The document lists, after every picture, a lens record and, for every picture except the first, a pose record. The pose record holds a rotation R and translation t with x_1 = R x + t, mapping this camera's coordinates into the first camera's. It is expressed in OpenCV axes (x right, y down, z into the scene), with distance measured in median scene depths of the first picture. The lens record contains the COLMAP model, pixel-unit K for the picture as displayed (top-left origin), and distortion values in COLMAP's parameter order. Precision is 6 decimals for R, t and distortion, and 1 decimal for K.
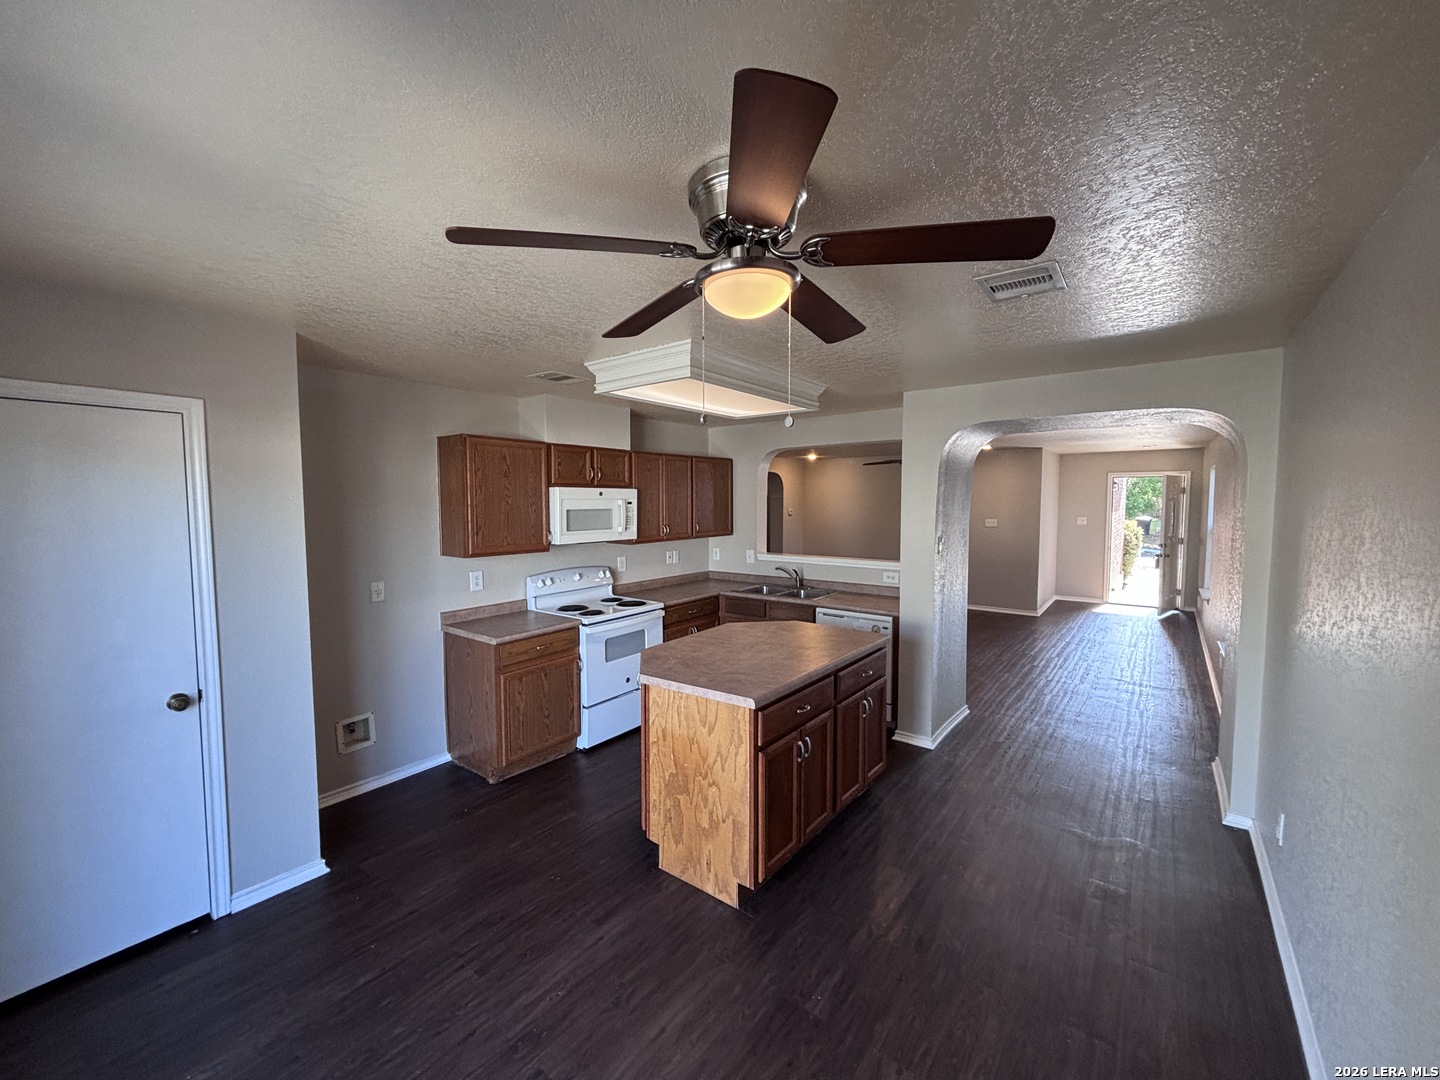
lens RADIAL K [[574.8, 0, 713.3], [0, 574.8, 539.8], [0, 0, 1]] dist [0.002875, 0.000834]
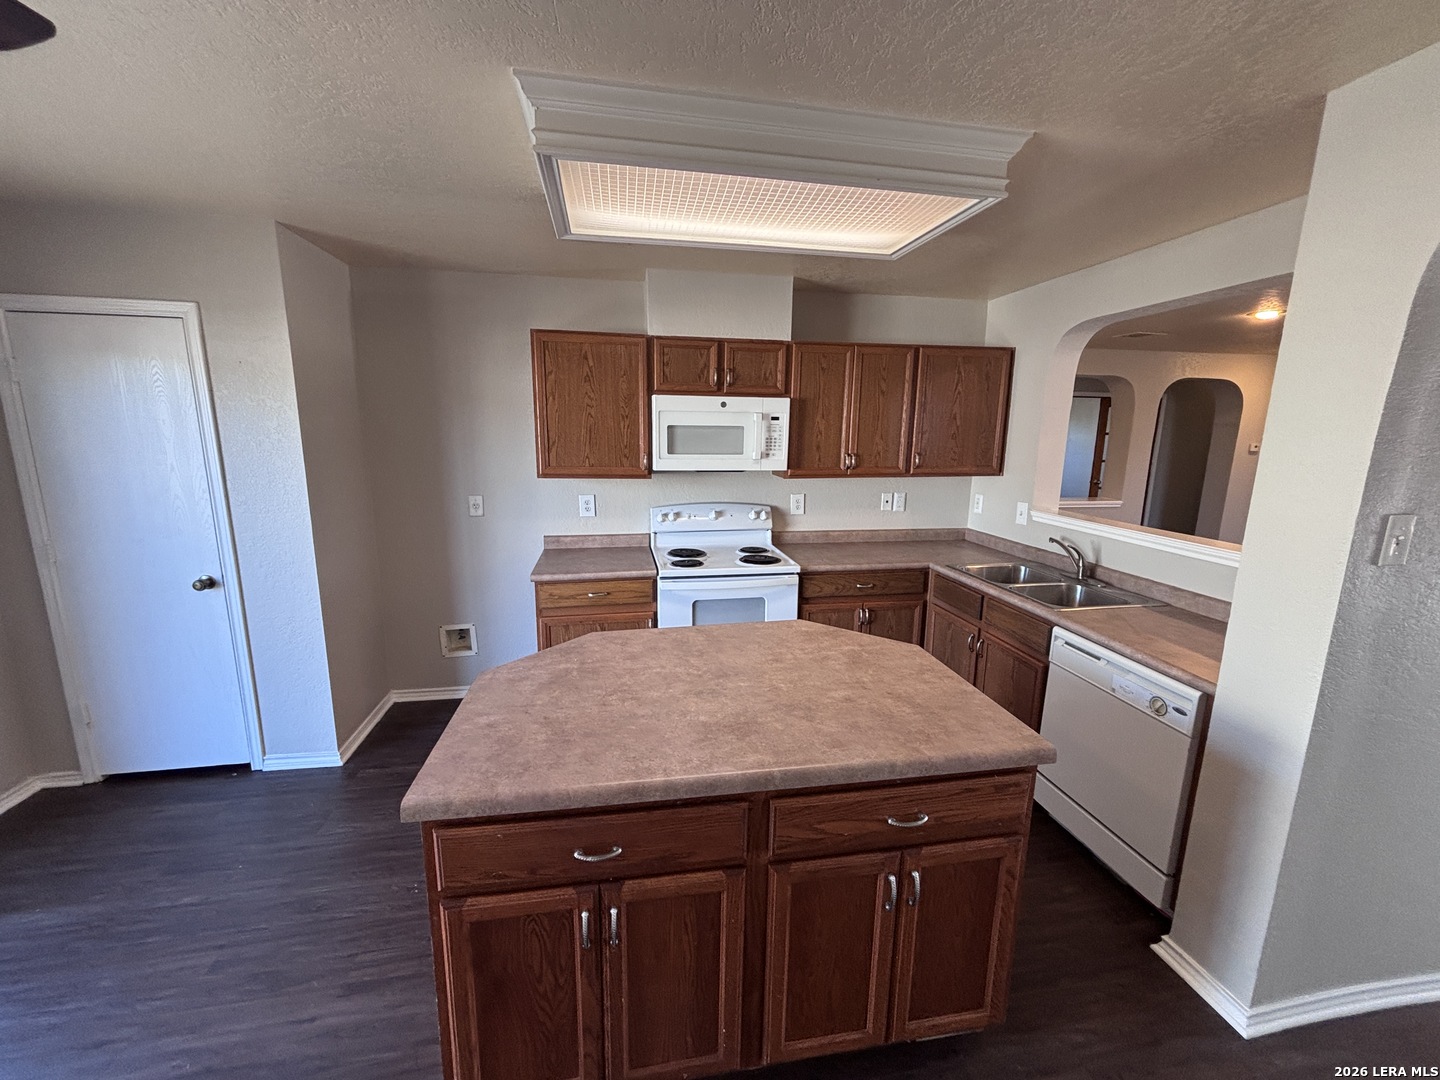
lens RADIAL K [[574.8, 0, 719.0], [0, 574.8, 541.0], [0, 0, 1]] dist [0.002875, 0.000834]
pose [[0.747401, 0.143843, -0.648615, 0.298562], [-0.061271, 0.987044, 0.148293, -0.017285], [0.661542, -0.071093, 0.746530, 0.443989]]
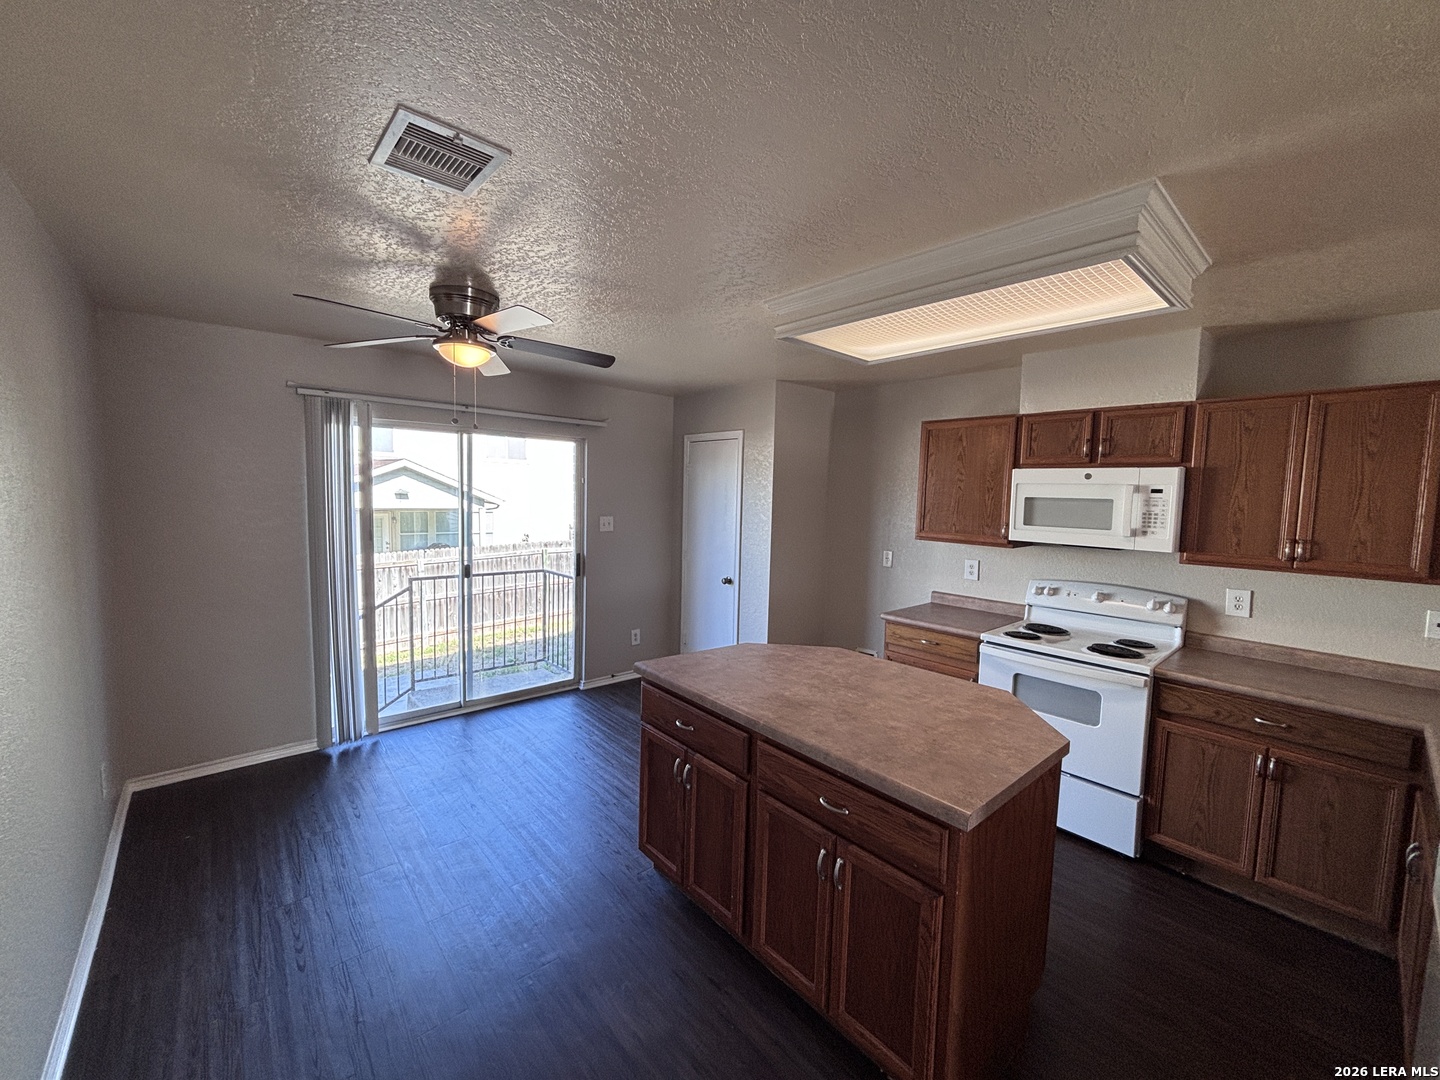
lens RADIAL K [[574.8, 0, 714.6], [0, 574.8, 538.2], [0, 0, 1]] dist [0.002875, 0.000834]
pose [[-0.191064, 0.082859, -0.978074, 0.568600], [-0.087936, 0.990979, 0.101131, -0.037825], [0.977631, 0.105331, -0.182054, 0.703236]]
